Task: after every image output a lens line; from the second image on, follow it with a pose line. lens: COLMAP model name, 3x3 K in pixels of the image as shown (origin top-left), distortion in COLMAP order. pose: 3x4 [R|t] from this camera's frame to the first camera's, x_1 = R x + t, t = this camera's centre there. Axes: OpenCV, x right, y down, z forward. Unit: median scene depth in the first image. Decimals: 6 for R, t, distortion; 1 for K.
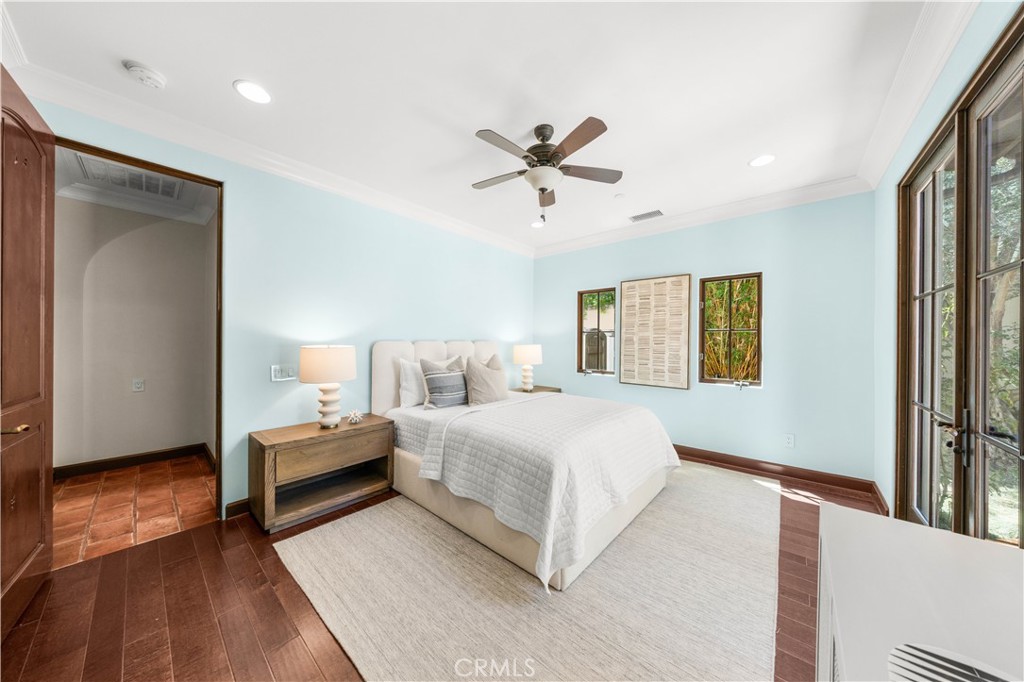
lens RADIAL K [[333.8, 0, 510.0], [0, 333.8, 342.2], [0, 0, 1]] dist [-0.004629, -0.000432]
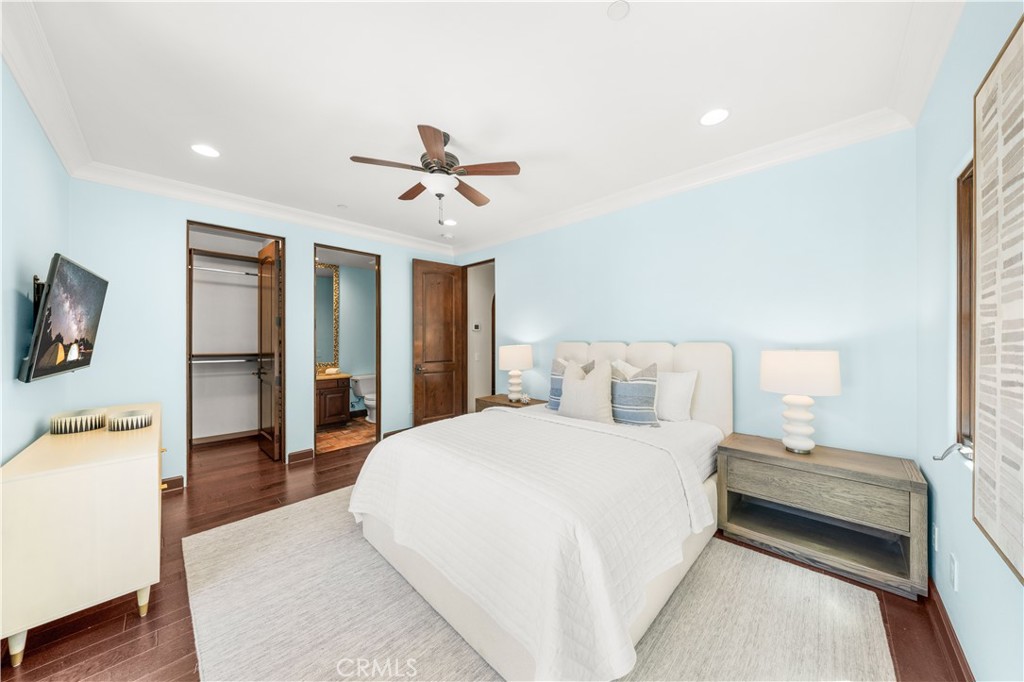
lens RADIAL K [[351.8, 0, 508.6], [0, 351.8, 341.1], [0, 0, 1]] dist [0.003511, -0.000137]
pose [[-0.085332, -0.008861, -0.996313, 0.963226], [-0.001950, 0.999960, -0.008726, 0.002166], [0.996351, 0.001198, -0.085346, 1.091974]]
